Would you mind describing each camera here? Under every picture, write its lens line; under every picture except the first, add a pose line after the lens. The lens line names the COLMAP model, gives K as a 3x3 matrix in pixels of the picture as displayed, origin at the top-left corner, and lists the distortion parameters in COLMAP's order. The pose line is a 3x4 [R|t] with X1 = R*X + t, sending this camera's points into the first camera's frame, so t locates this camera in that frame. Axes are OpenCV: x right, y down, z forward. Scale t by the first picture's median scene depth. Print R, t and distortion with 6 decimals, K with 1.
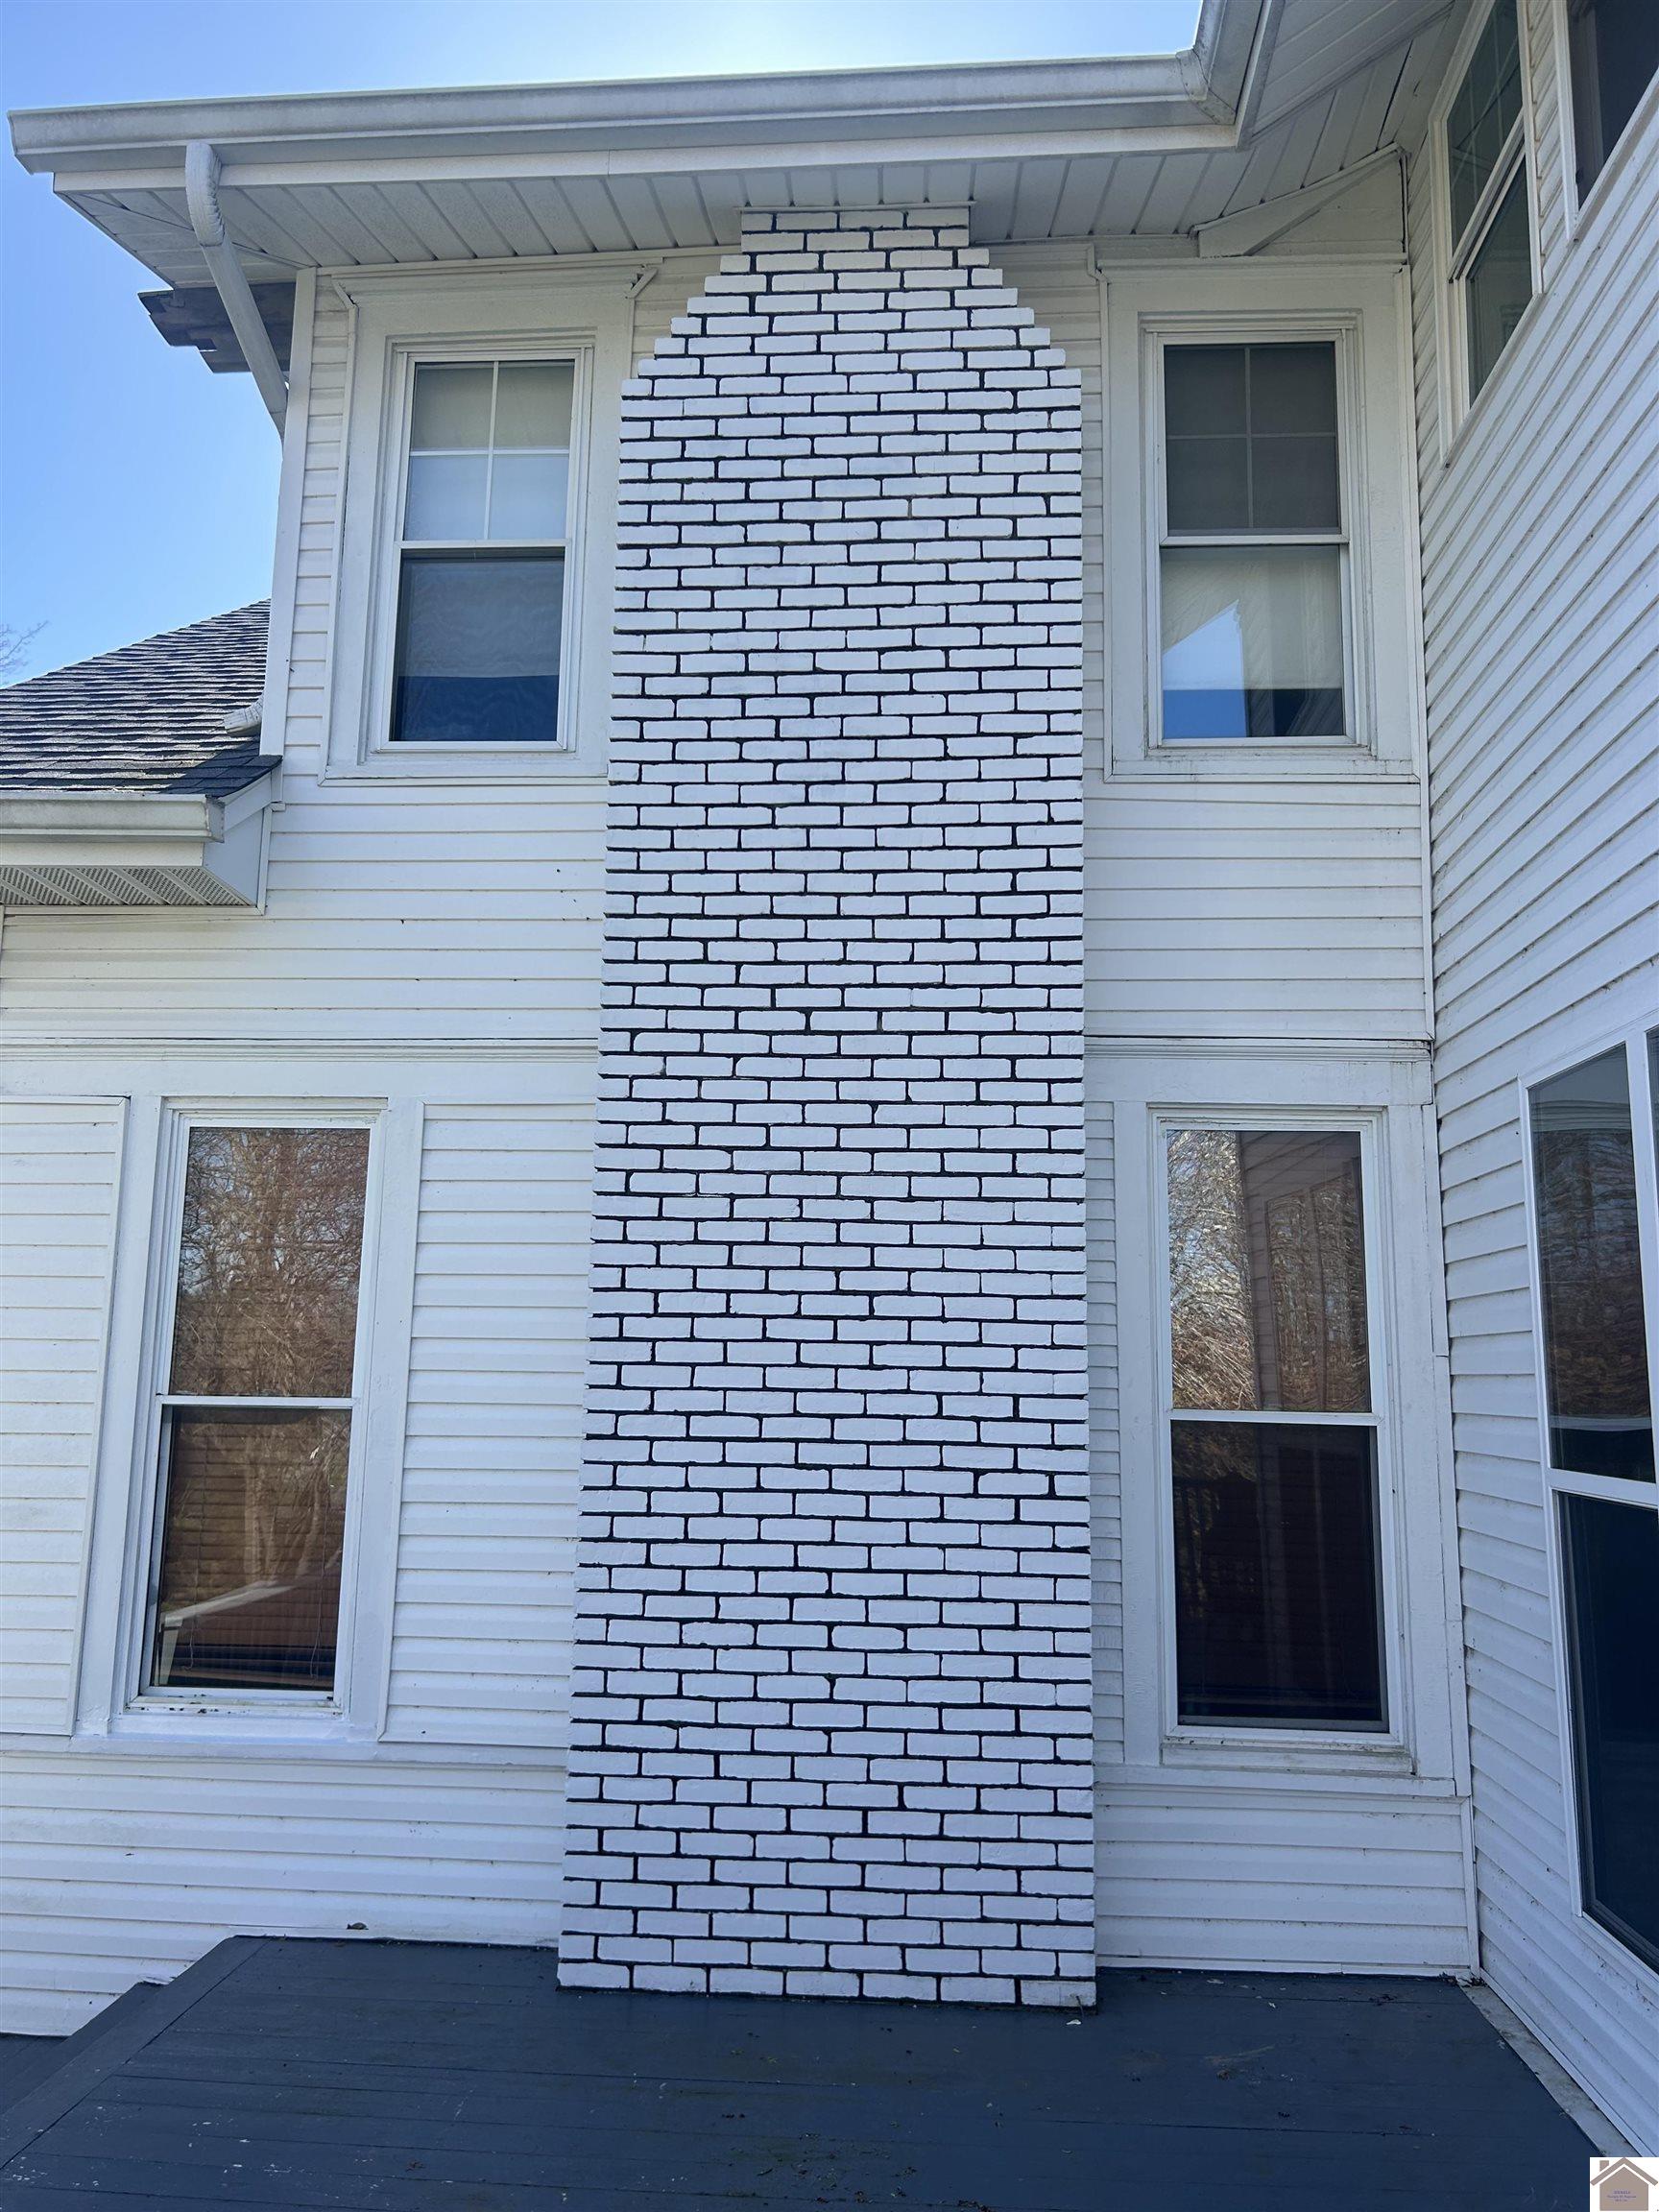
lens RADIAL K [[1676.1, 0, 832.3], [0, 1676.1, 1100.2], [0, 0, 1]] dist [0.047051, -0.046355]
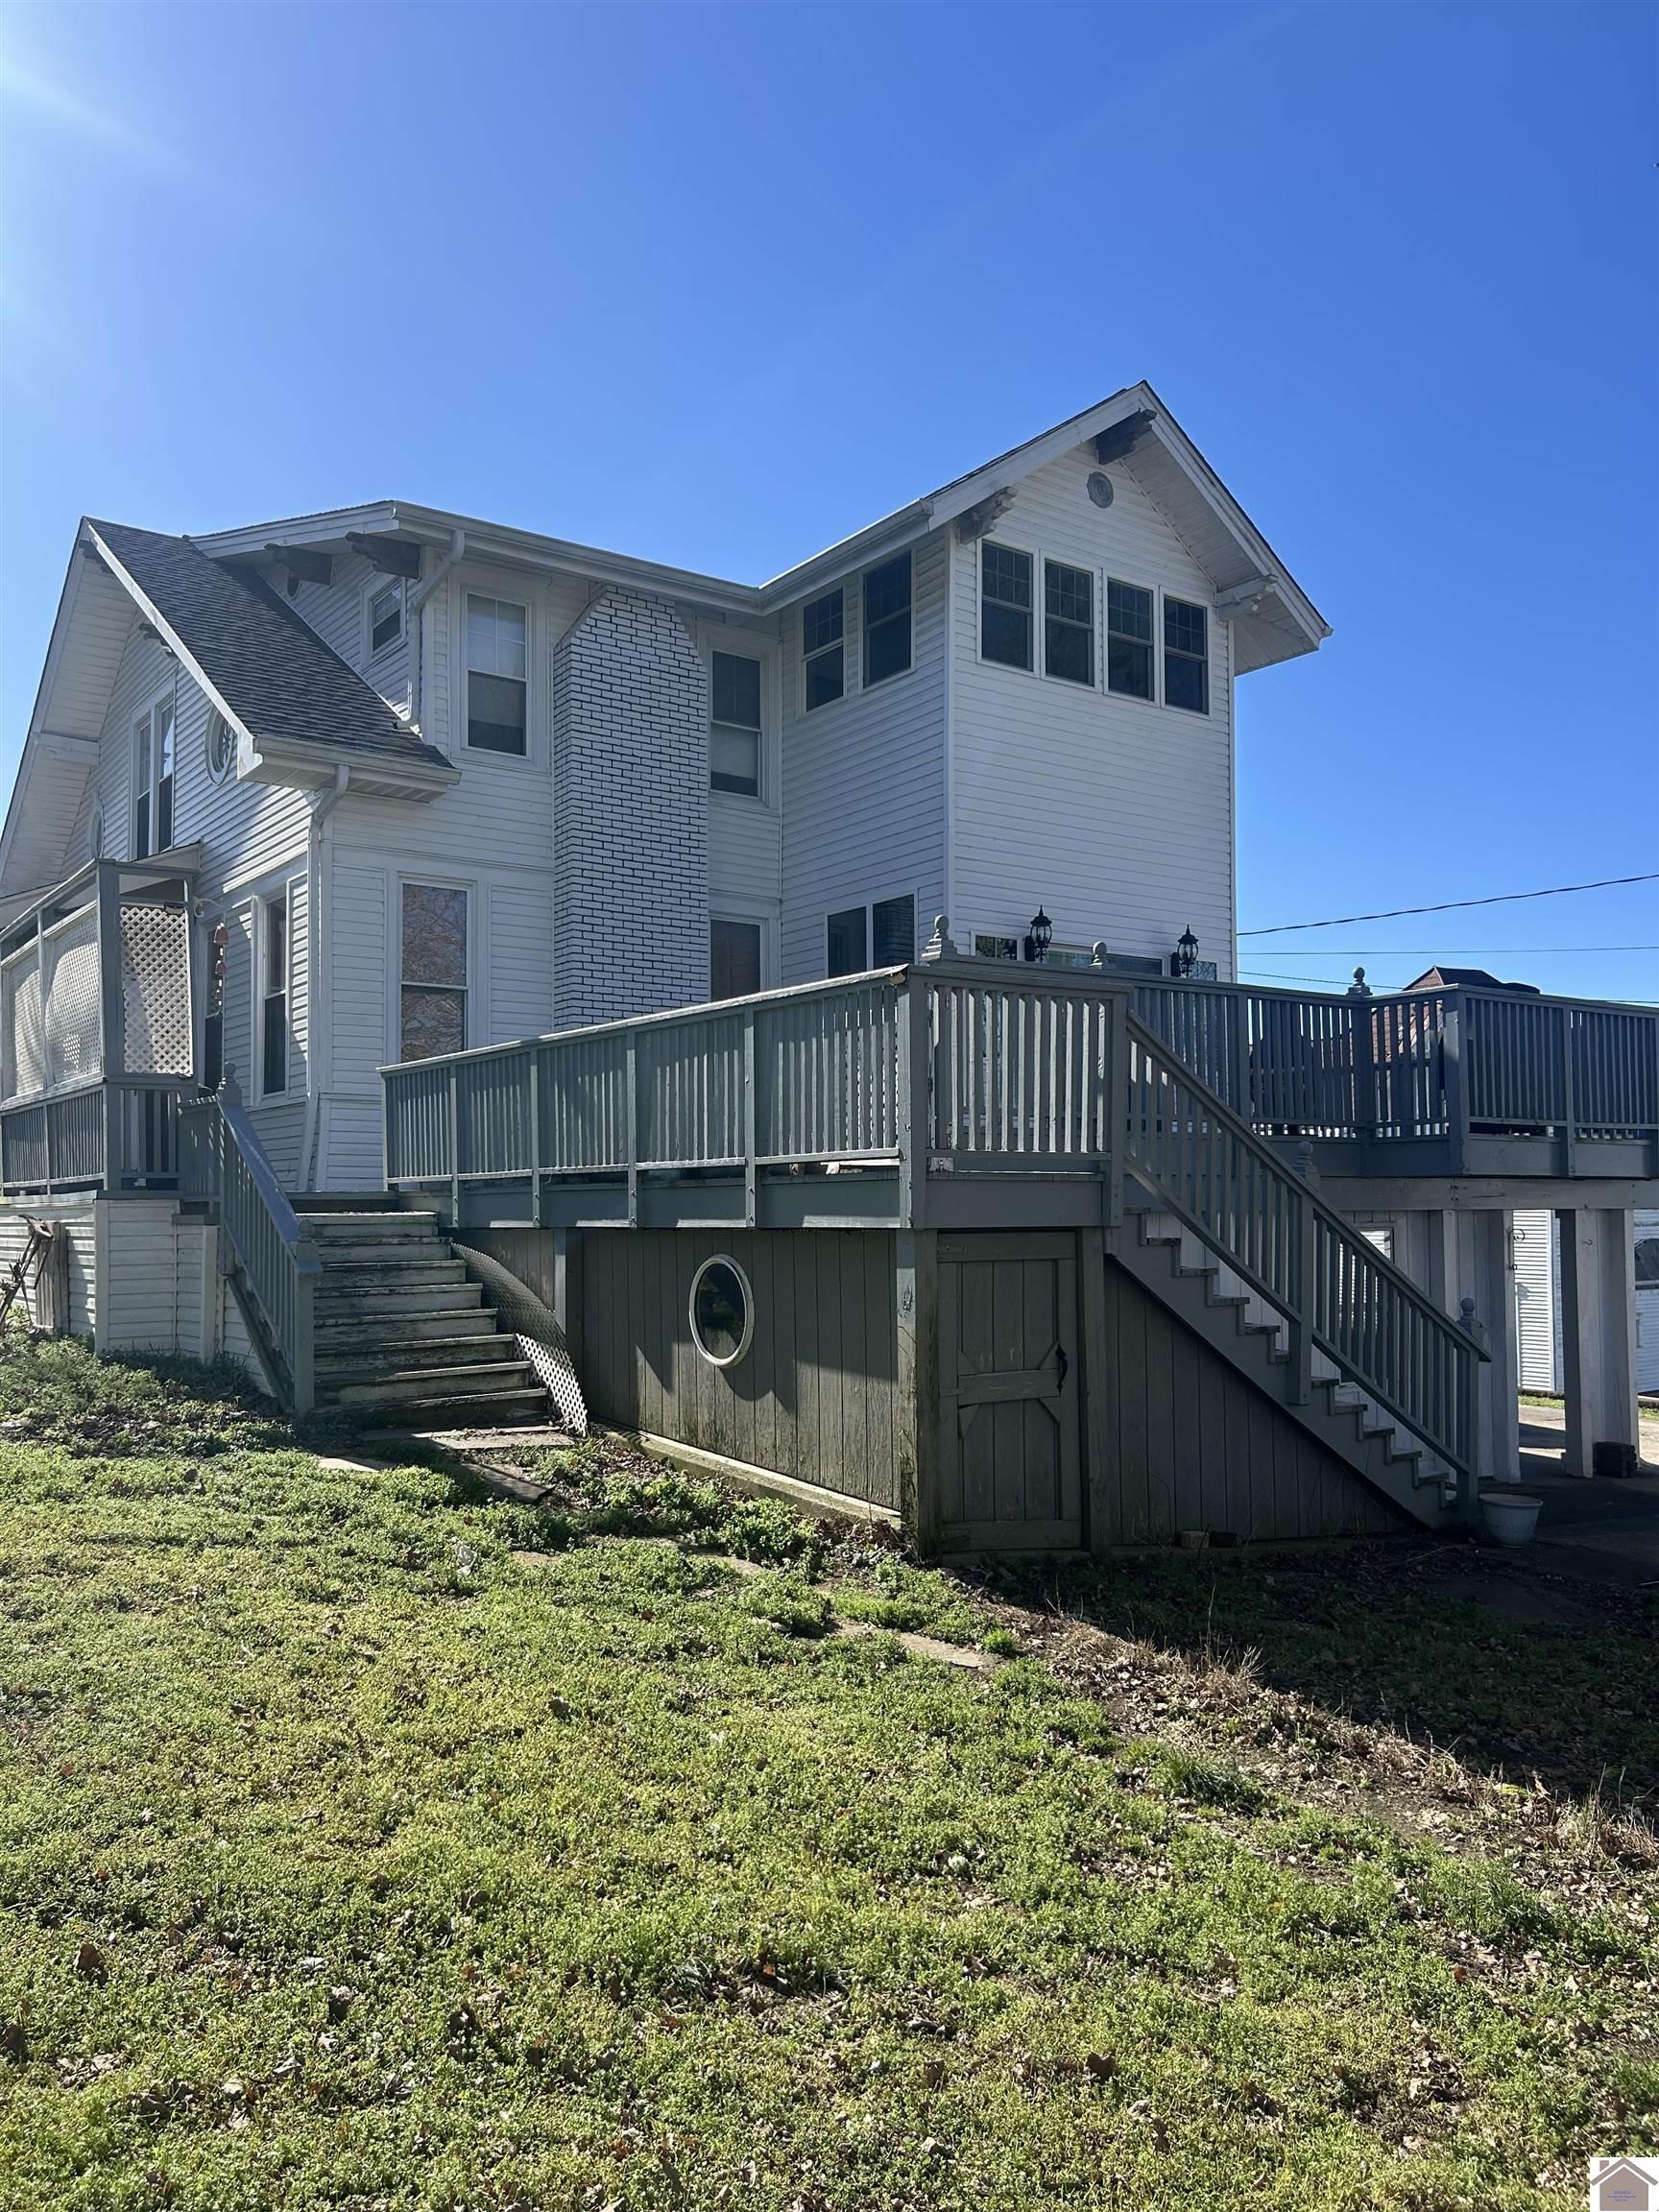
lens RADIAL K [[1676.1, 0, 830.3], [0, 1676.1, 1111.2], [0, 0, 1]] dist [0.047051, -0.046355]
pose [[0.769717, 0.021901, 0.638009, -1.567206], [-0.089910, 0.993169, 0.074377, 0.116873], [-0.632022, -0.114613, 0.766428, -1.531748]]
